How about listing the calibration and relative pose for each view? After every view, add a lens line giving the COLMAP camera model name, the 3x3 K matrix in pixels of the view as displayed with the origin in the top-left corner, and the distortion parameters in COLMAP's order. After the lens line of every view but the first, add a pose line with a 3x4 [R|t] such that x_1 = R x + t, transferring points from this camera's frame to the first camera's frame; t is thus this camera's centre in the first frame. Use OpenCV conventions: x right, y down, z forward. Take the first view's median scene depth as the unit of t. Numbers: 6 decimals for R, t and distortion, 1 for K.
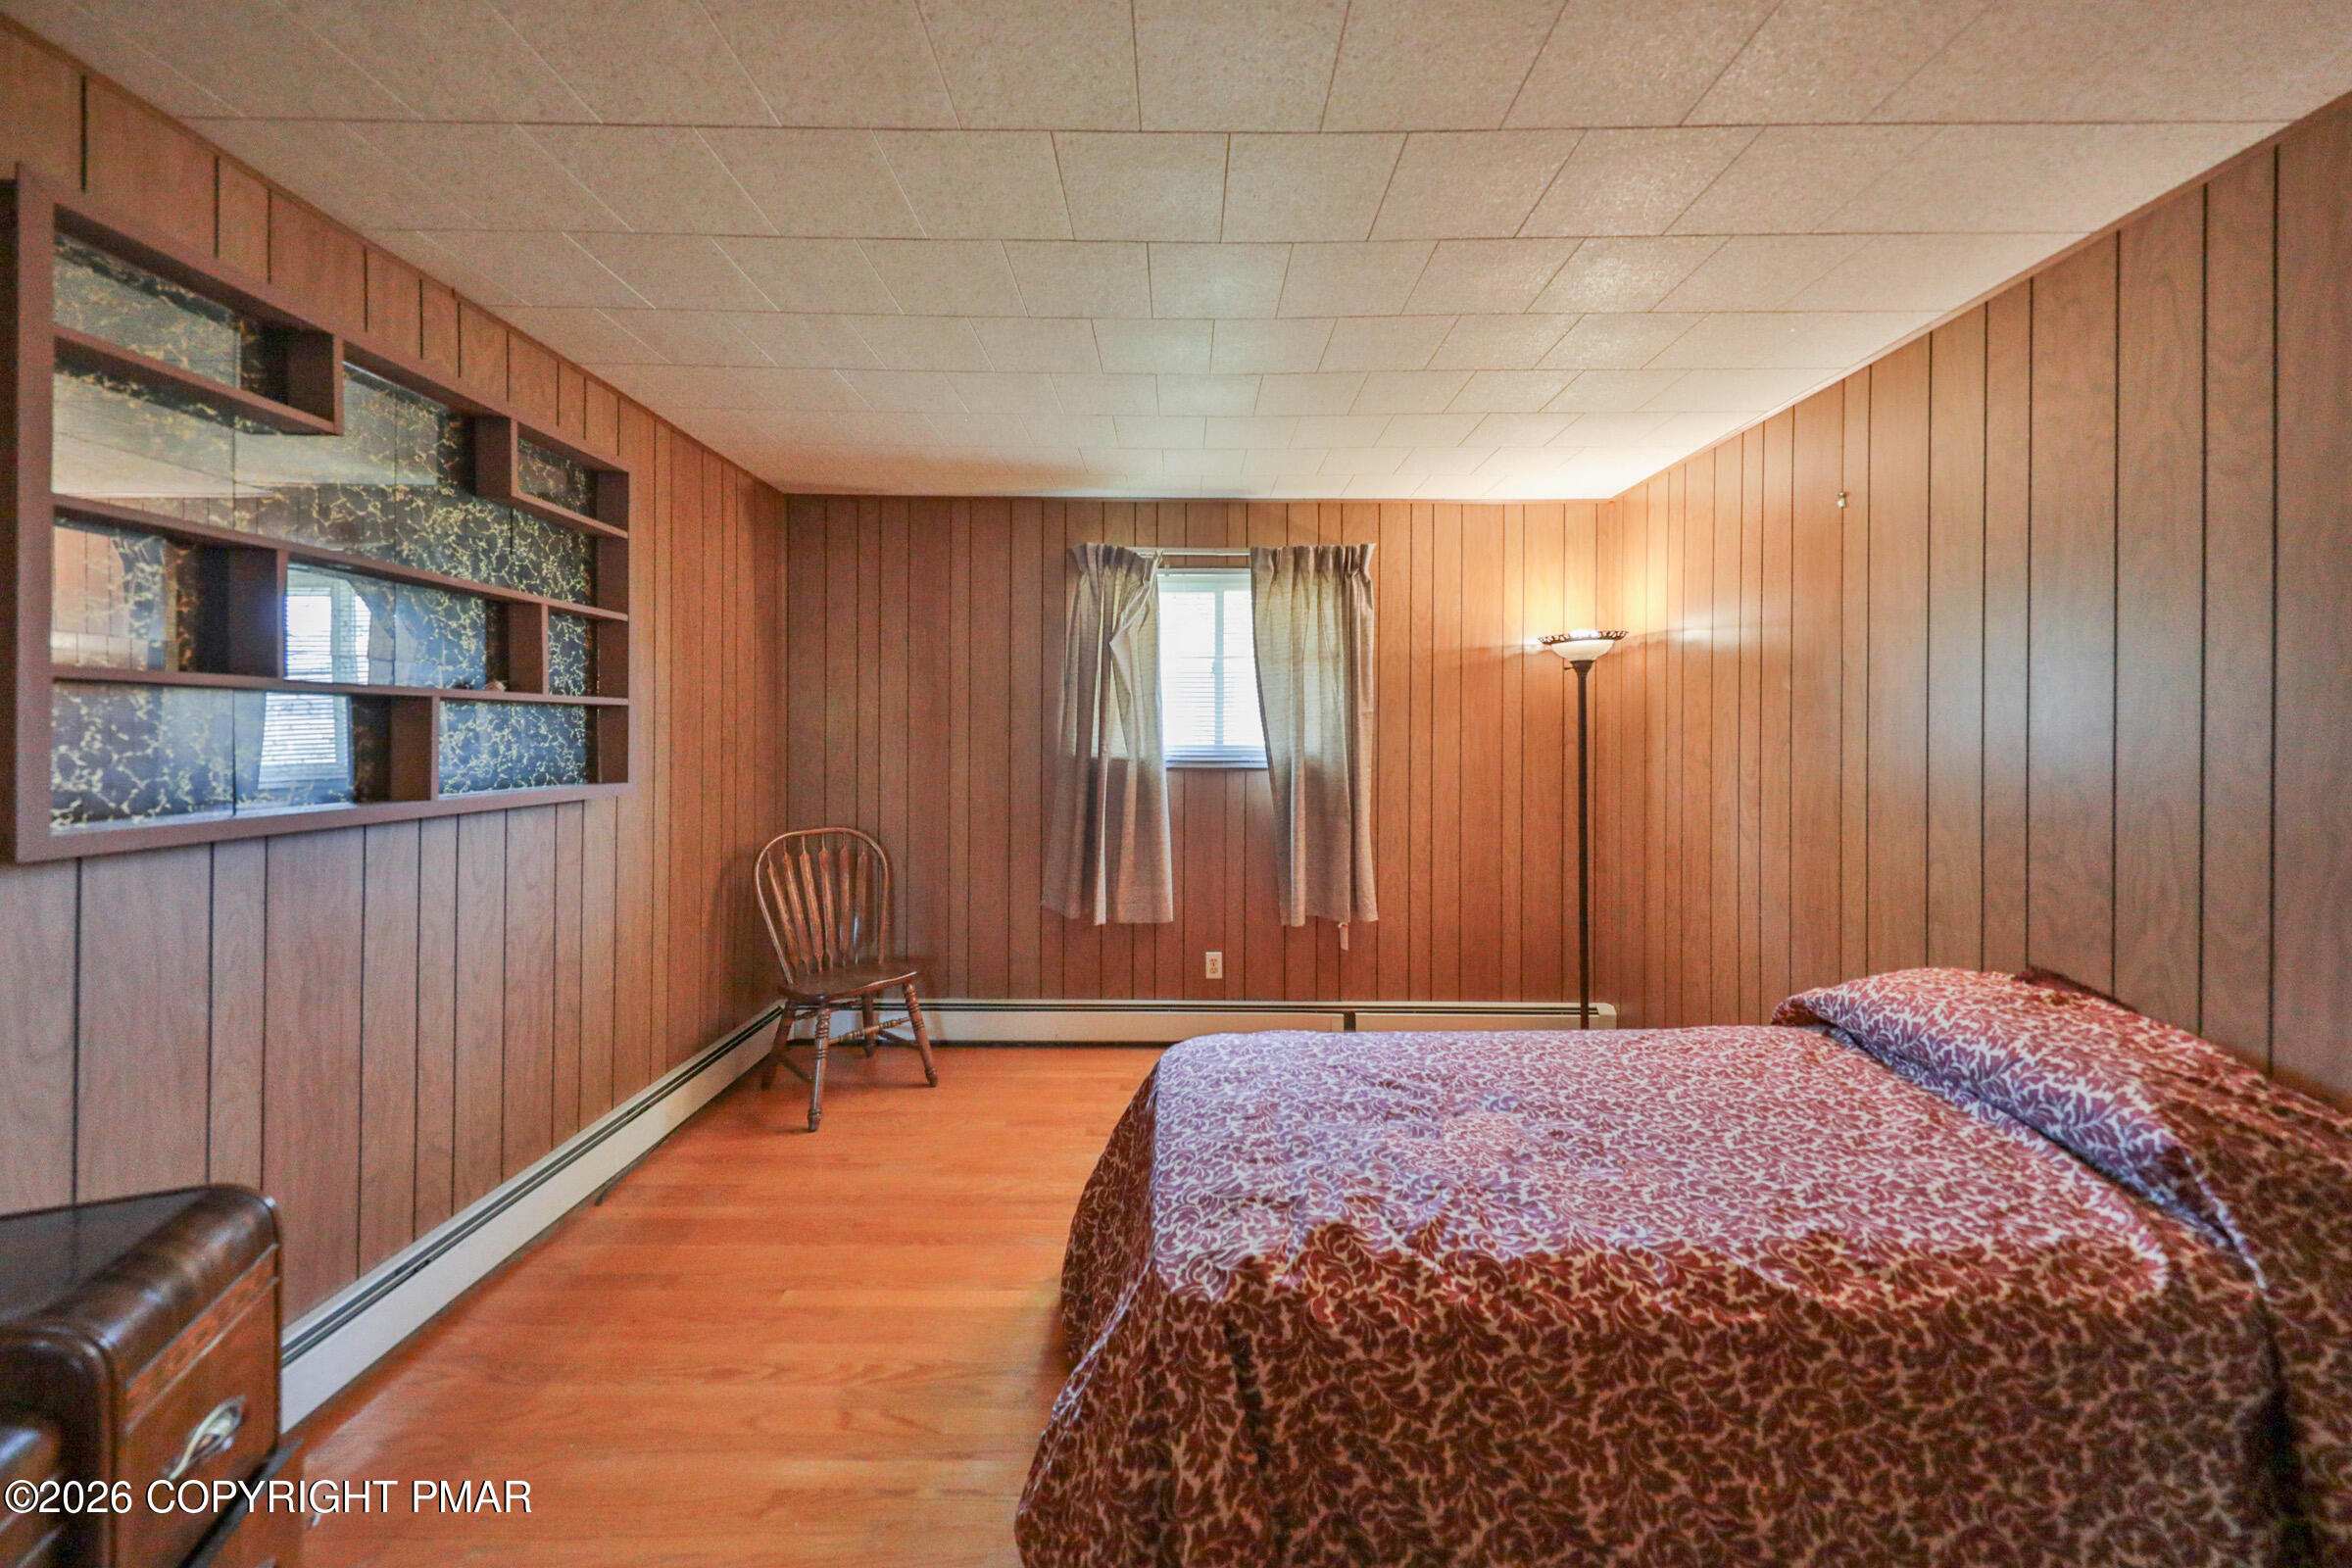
lens RADIAL K [[801.6, 0, 1180.2], [0, 801.6, 741.6], [0, 0, 1]] dist [0.006301, -0.002487]
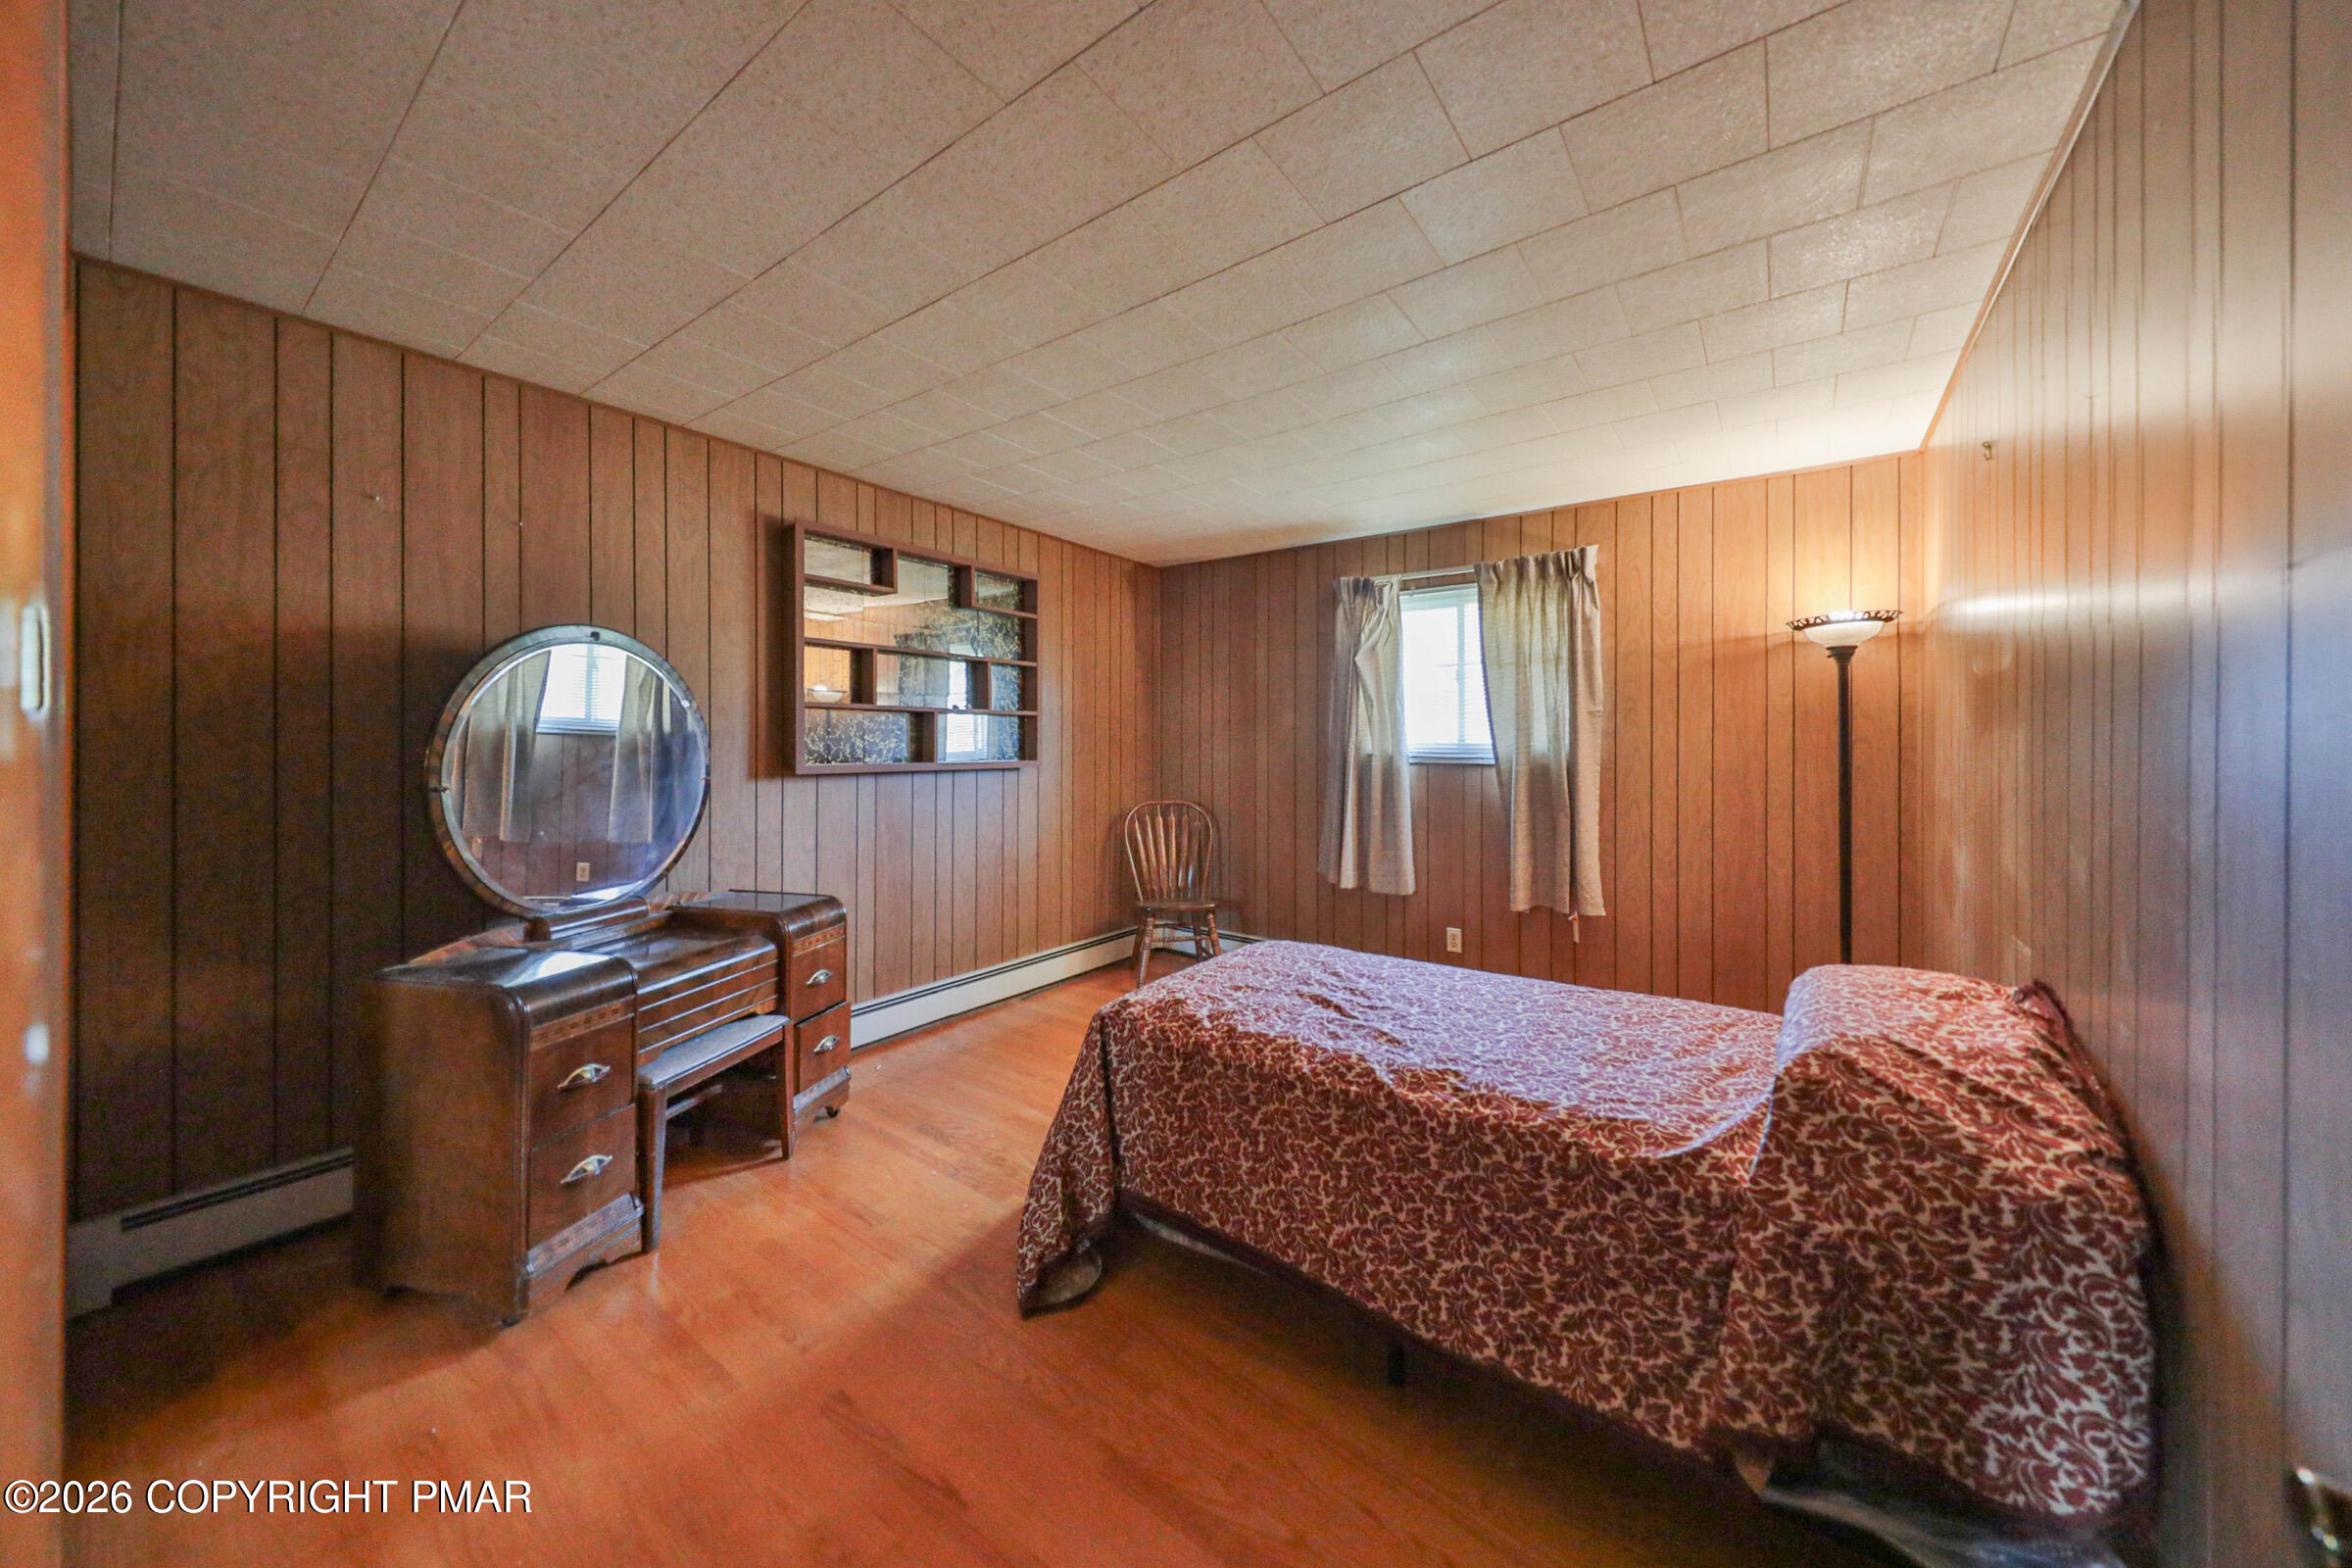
lens RADIAL K [[802.9, 0, 1171.9], [0, 802.9, 772.8], [0, 0, 1]] dist [0.000691, -0.000105]
pose [[0.794307, 0.024370, -0.607027, 0.462974], [-0.010742, 0.999602, 0.026075, 0.022530], [0.607421, -0.014191, 0.794253, -0.149248]]
